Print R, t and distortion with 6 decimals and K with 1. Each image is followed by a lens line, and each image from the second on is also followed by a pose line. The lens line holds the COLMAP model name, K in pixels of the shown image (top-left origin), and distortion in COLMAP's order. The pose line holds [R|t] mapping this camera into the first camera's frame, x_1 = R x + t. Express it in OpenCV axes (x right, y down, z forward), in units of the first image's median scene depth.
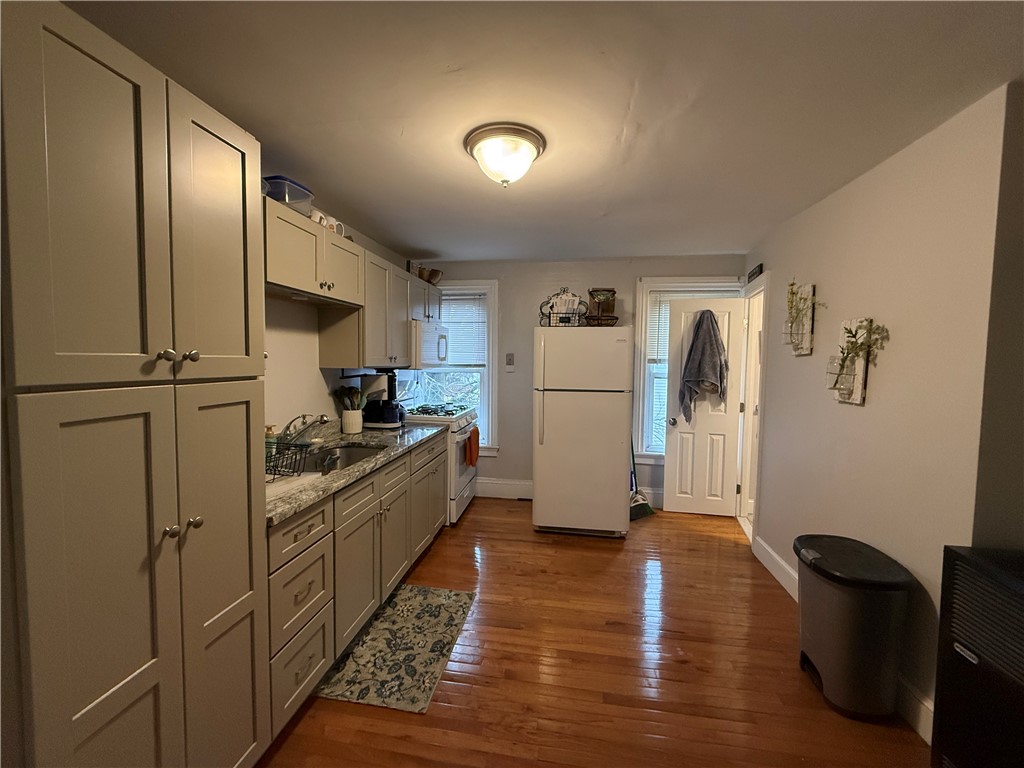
lens RADIAL K [[407.5, 0, 510.7], [0, 407.5, 381.5], [0, 0, 1]] dist [-0.001338, 0.000042]
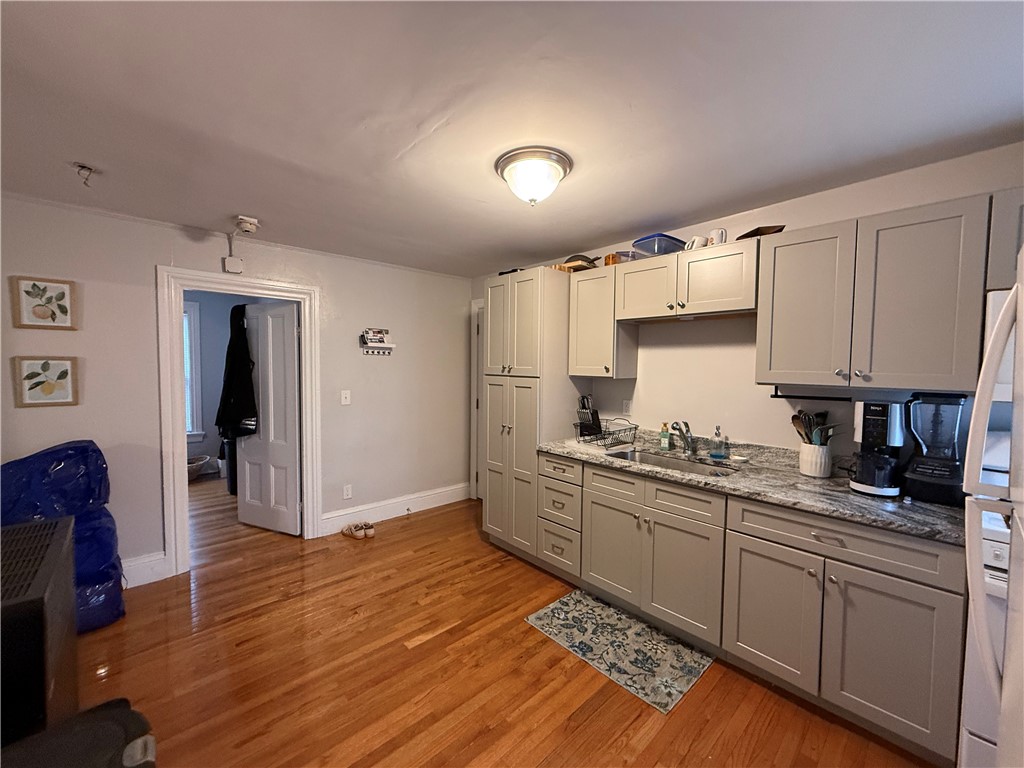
lens RADIAL K [[407.5, 0, 510.7], [0, 407.5, 381.5], [0, 0, 1]] dist [-0.001338, 0.000042]
pose [[-0.624777, 0.015838, -0.780643, 0.797008], [-0.062495, 0.995572, 0.070216, -0.091017], [0.778298, 0.092655, -0.621021, 1.548679]]
